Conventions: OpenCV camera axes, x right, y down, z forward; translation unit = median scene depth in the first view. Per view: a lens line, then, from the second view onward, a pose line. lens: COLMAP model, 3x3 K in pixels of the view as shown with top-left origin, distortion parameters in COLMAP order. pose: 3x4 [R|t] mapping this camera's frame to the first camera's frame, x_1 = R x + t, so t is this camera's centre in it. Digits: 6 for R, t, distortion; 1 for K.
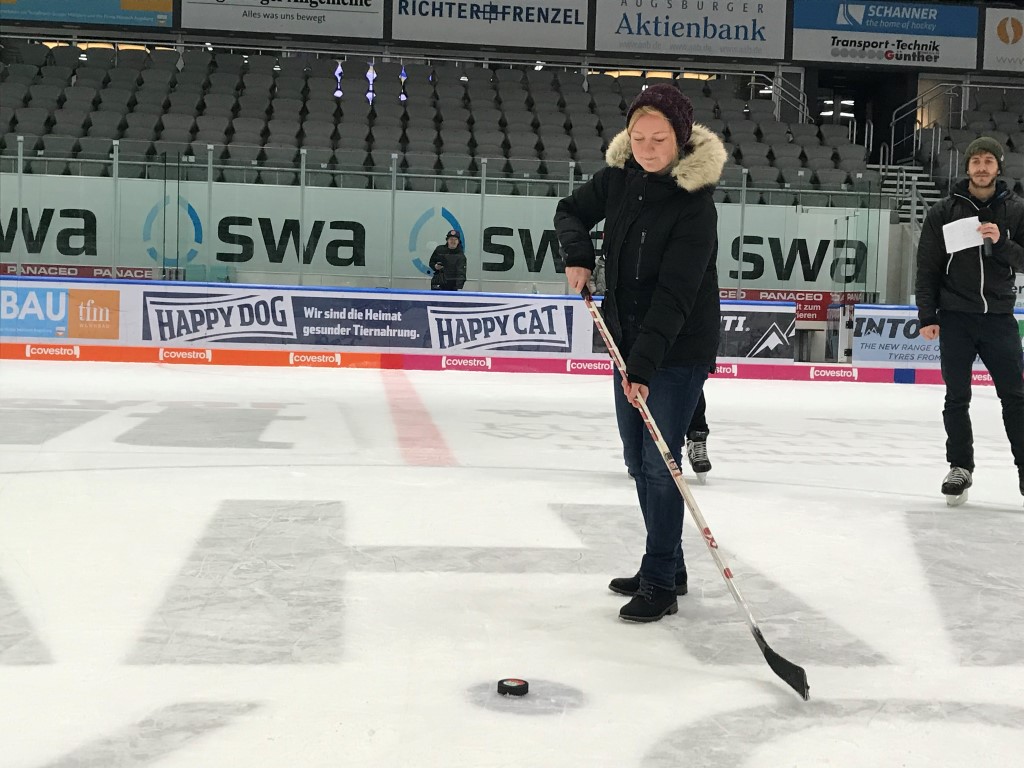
lens RADIAL K [[1335.2, 0, 507.8], [0, 1335.2, 380.3], [0, 0, 1]] dist [0.048302, 0.000000]
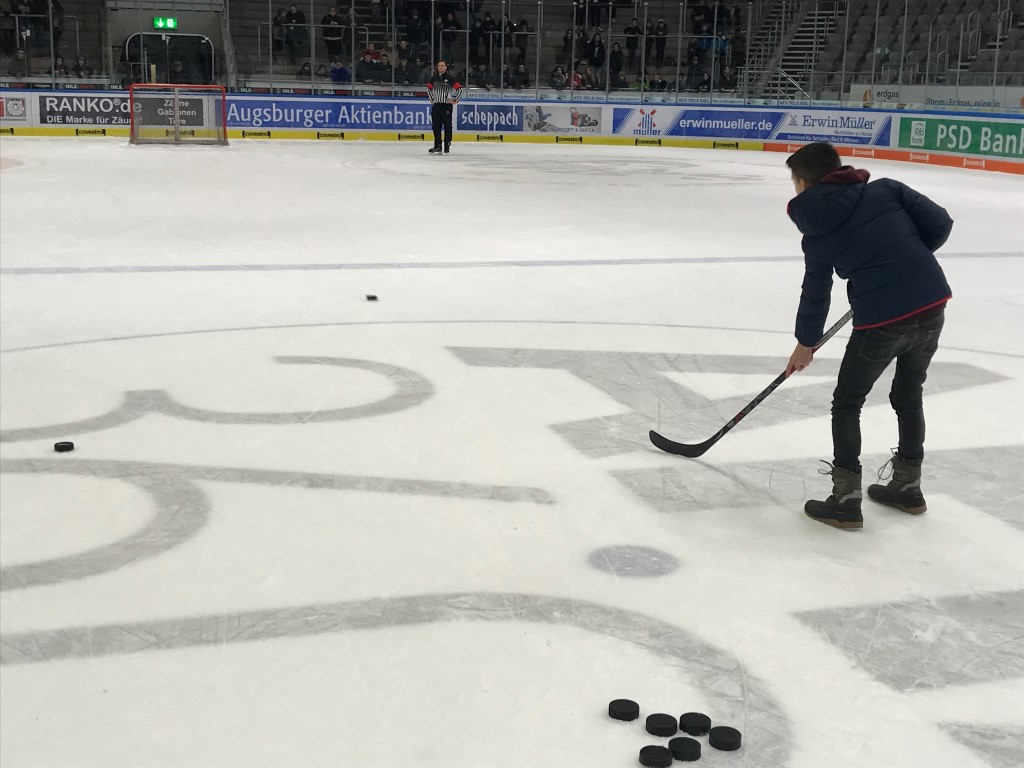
lens RADIAL K [[1335.2, 0, 509.6], [0, 1335.2, 377.3], [0, 0, 1]] dist [0.048302, 0.000000]
pose [[0.175579, 0.182164, -0.967465, 0.210219], [-0.075055, 0.982348, 0.171345, -0.026553], [0.981600, 0.042528, 0.186152, 0.110276]]
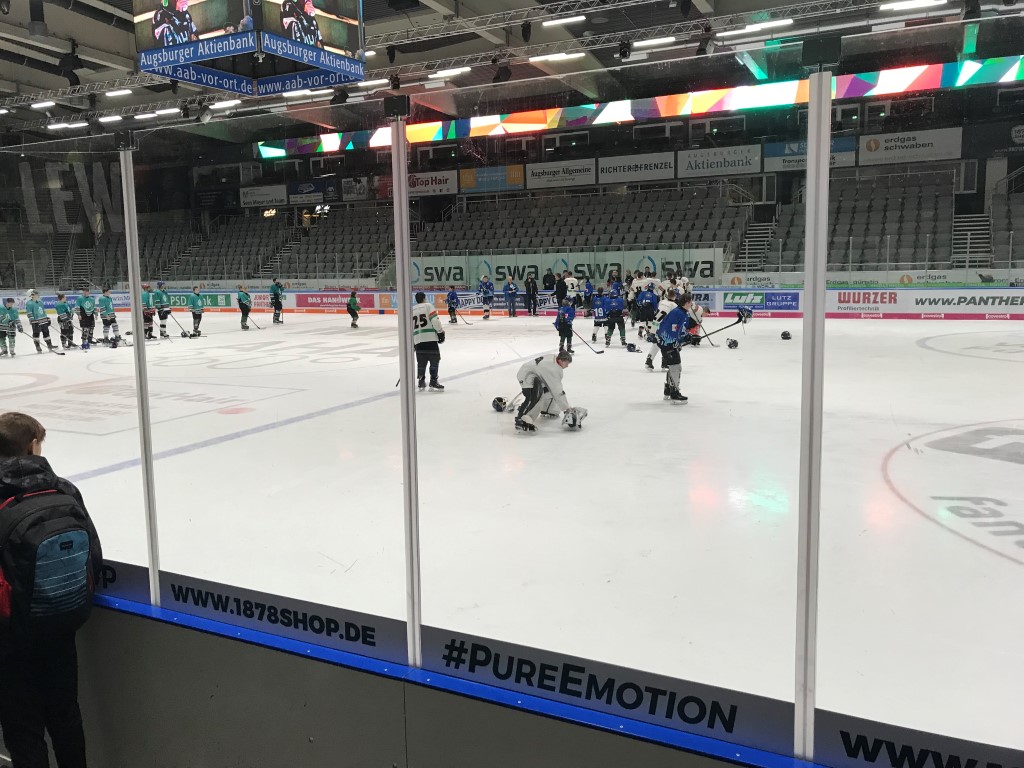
lens RADIAL K [[842.5, 0, 510.9], [0, 842.5, 369.0], [0, 0, 1]] dist [0.041746, -0.033153]
pose [[0.836459, 0.018122, -0.547730, 0.990346], [0.019559, 0.997829, 0.062884, -0.007690], [0.547680, -0.063313, 0.834289, -0.690401]]
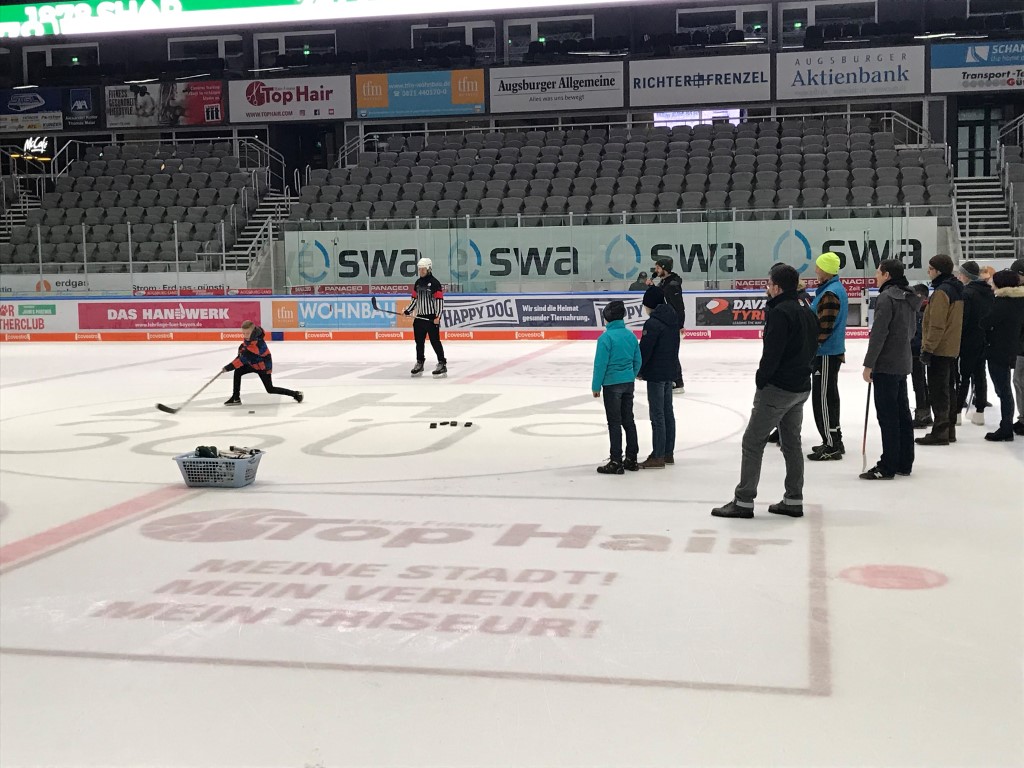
lens RADIAL K [[1335.2, 0, 521.9], [0, 1335.2, 388.2], [0, 0, 1]] dist [0.048302, 0.000000]
pose [[0.948530, -0.018308, -0.316157, 0.373979], [0.029549, 0.999089, 0.030800, -0.001303], [0.315305, -0.038557, 0.948207, -0.604616]]
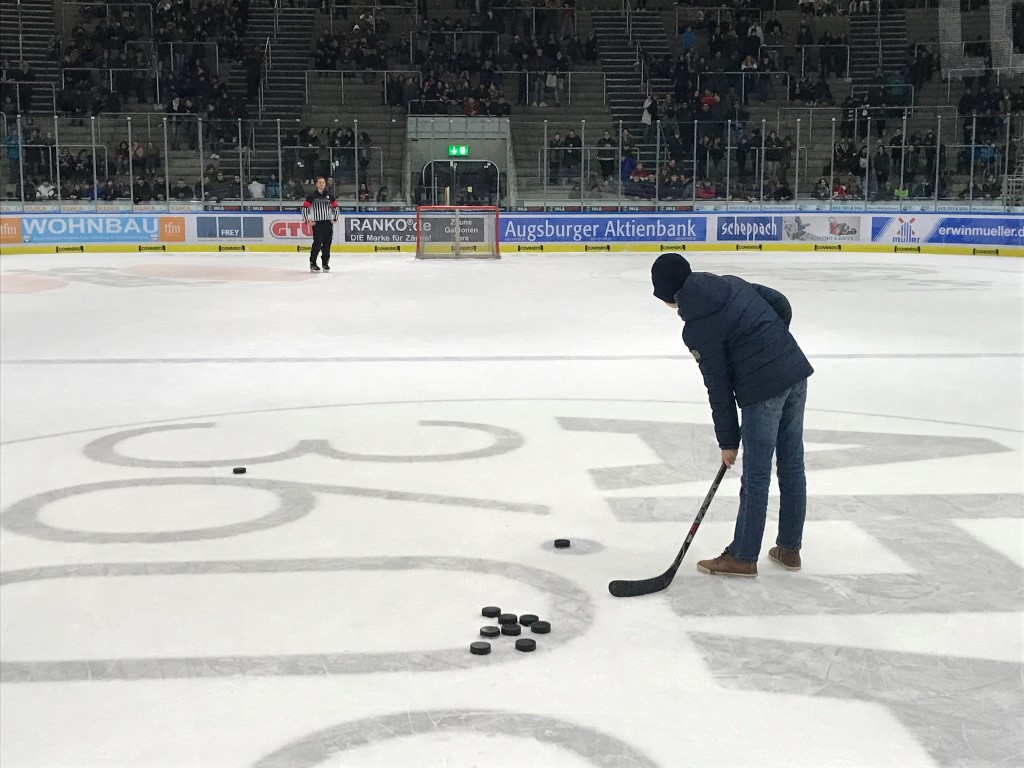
lens RADIAL K [[1335.2, 0, 505.5], [0, 1335.2, 374.1], [0, 0, 1]] dist [0.048302, 0.000000]
pose [[-0.058218, 0.102137, -0.993065, 0.322149], [-0.061746, 0.992480, 0.105697, -0.034061], [0.996393, 0.067471, -0.051474, 0.172526]]
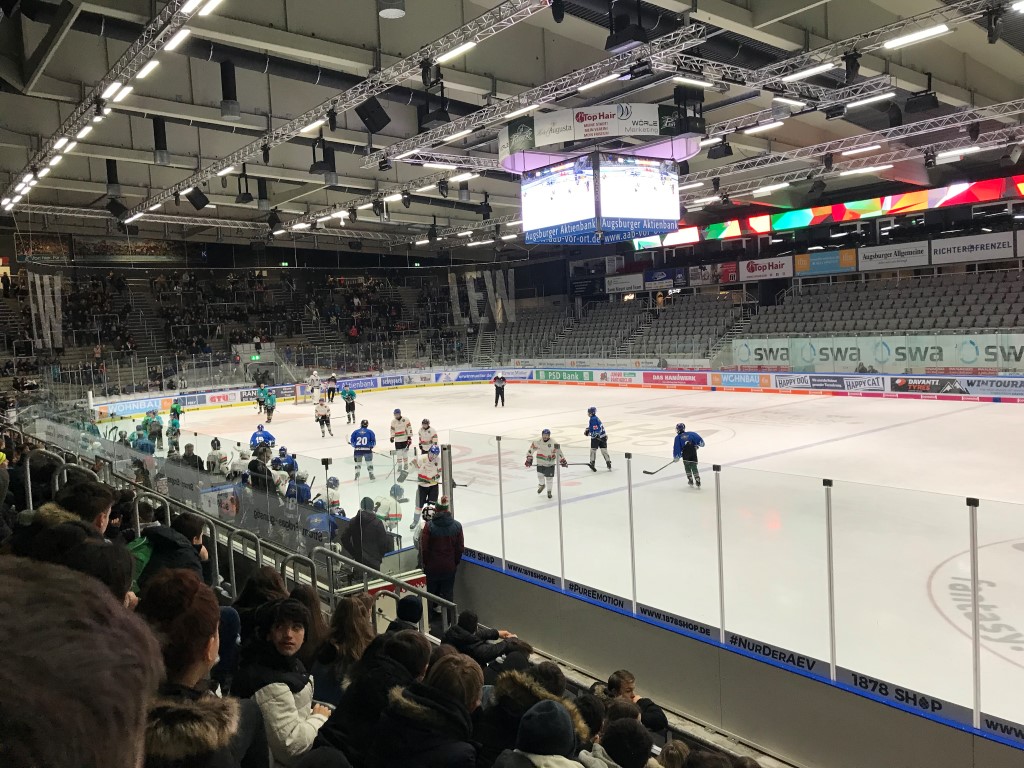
lens RADIAL K [[842.5, 0, 507.0], [0, 842.5, 371.7], [0, 0, 1]] dist [0.041746, -0.033153]
pose [[0.521986, -0.009653, -0.852900, 1.354485], [0.021371, 0.999770, 0.001764, -0.092791], [0.852687, -0.019148, 0.522072, -0.899753]]
